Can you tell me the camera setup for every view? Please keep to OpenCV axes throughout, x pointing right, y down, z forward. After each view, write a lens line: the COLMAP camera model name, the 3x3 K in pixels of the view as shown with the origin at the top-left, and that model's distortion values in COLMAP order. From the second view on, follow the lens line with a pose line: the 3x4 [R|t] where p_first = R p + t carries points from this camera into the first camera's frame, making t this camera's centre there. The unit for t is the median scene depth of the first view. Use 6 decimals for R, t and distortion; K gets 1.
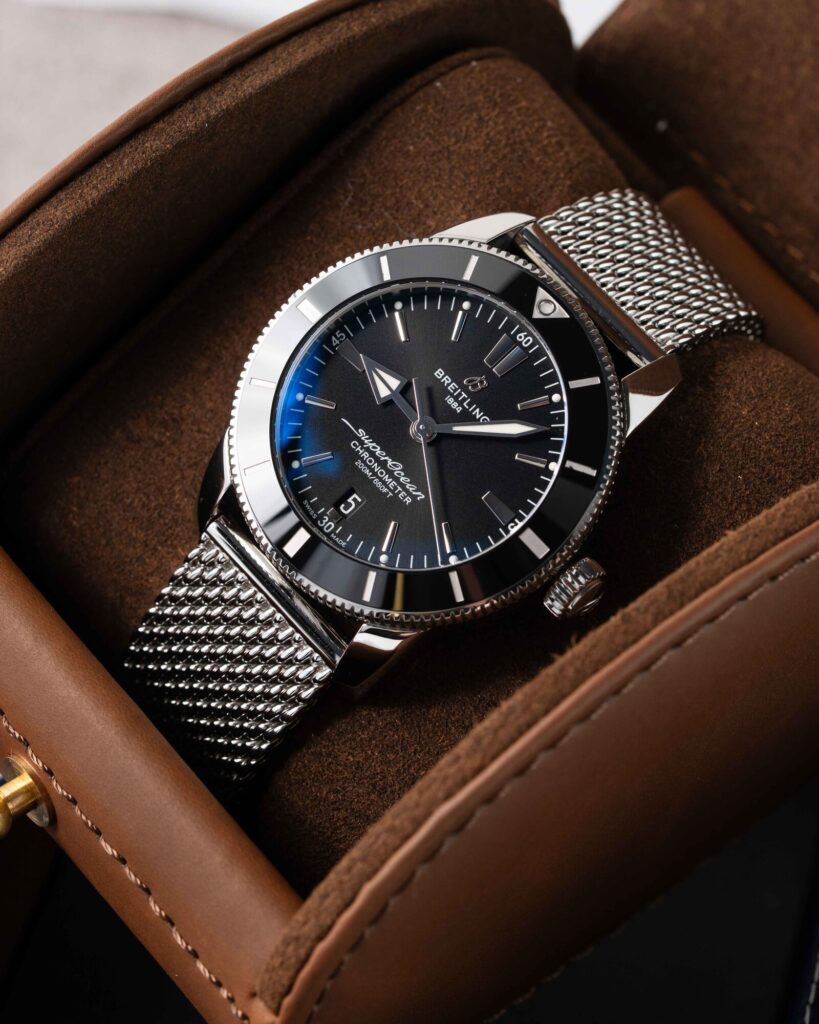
lens RADIAL K [[4699.2, 0, 409.5], [0, 4699.2, 512.0], [0, 0, 1]] dist [-0.068863, 1.180521]
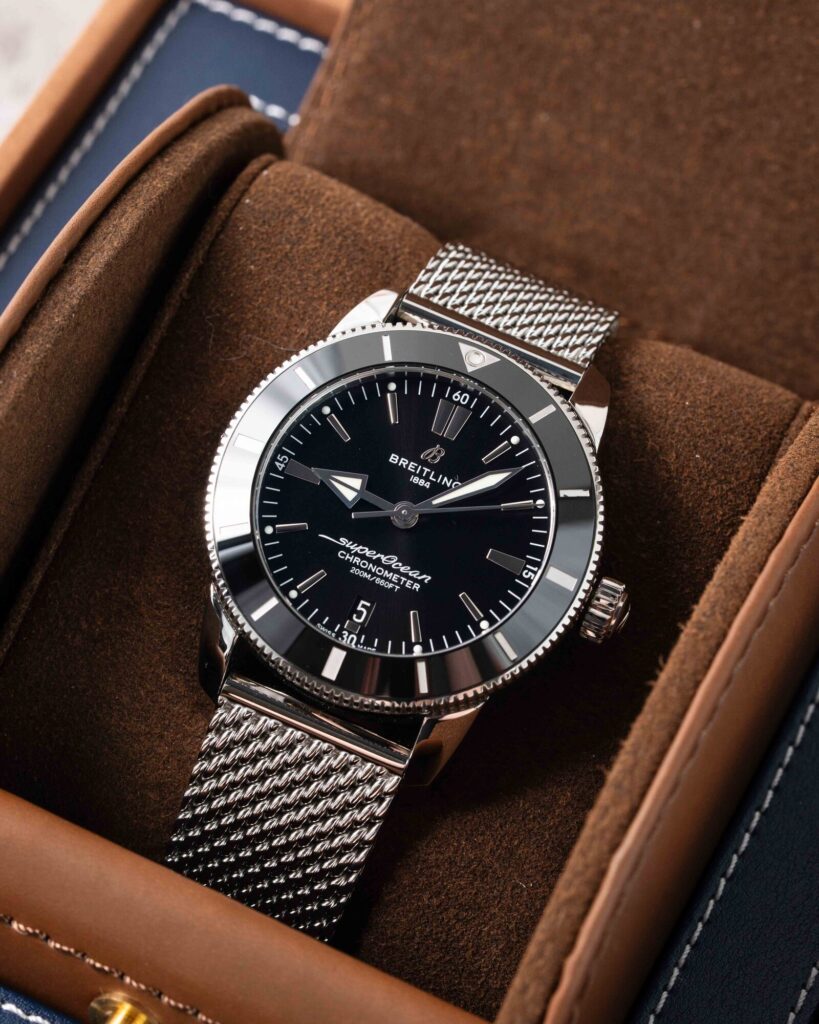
lens RADIAL K [[4699.2, 0, 409.5], [0, 4699.2, 512.0], [0, 0, 1]] dist [-0.068863, 1.180521]
pose [[0.901238, -0.335999, 0.273631, -0.266764], [0.352579, 0.935701, -0.012289, -0.005572], [-0.251908, 0.107551, 0.961756, 0.045213]]
